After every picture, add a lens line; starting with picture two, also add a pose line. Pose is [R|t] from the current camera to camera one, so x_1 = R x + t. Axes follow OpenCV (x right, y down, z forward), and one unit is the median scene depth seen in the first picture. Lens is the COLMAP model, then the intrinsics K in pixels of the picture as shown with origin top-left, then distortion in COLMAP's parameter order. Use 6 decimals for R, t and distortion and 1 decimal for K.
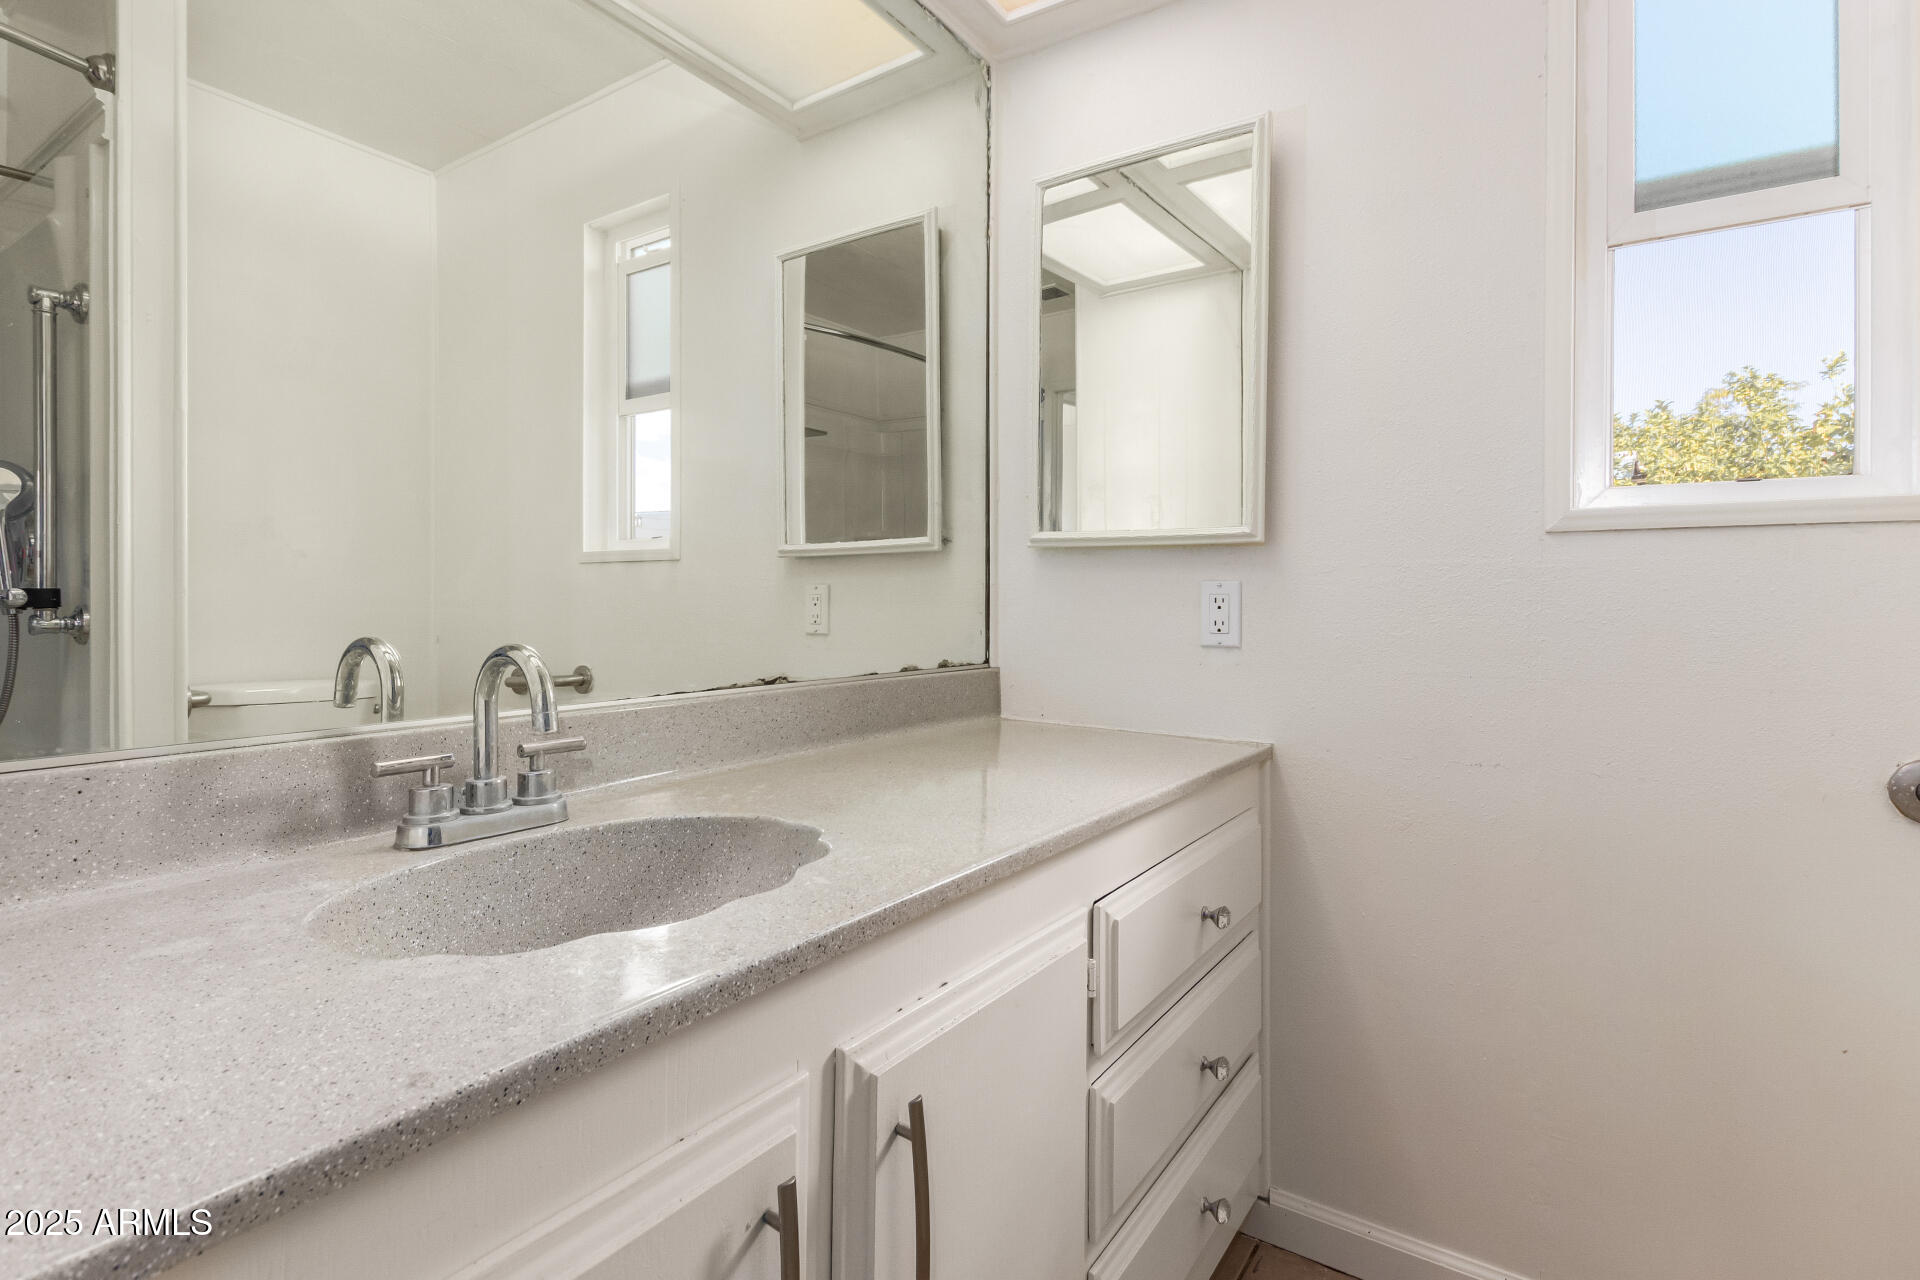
lens RADIAL K [[924.0, 0, 954.6], [0, 924.0, 601.3], [0, 0, 1]] dist [0.017802, -0.008038]
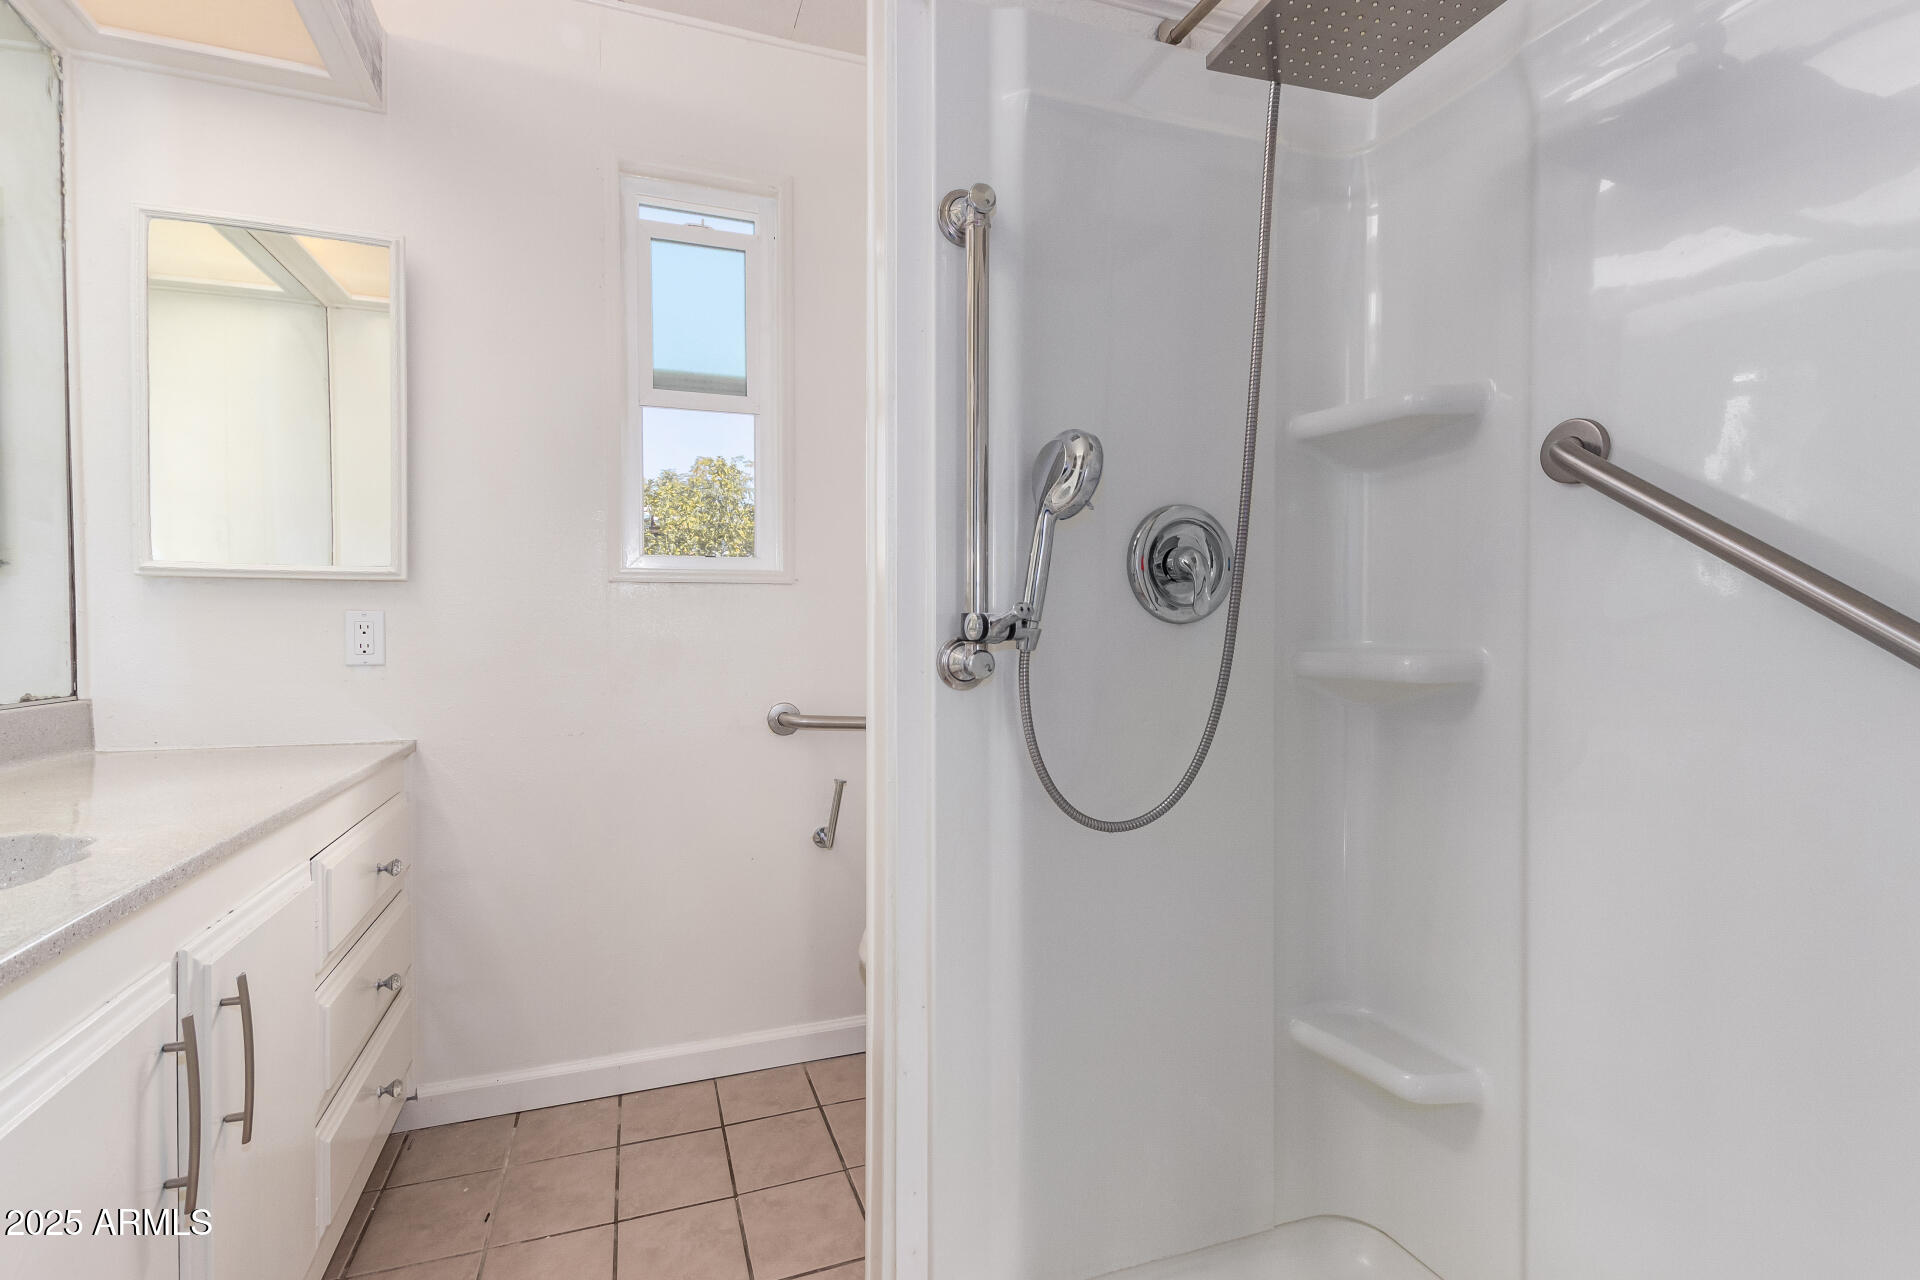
lens RADIAL K [[924.0, 0, 967.4], [0, 924.0, 636.2], [0, 0, 1]] dist [0.017802, -0.008038]
pose [[0.573555, -0.016901, 0.818993, -0.253285], [0.007528, 0.999854, 0.015362, -0.001321], [-0.819133, -0.002646, 0.573598, -0.333546]]
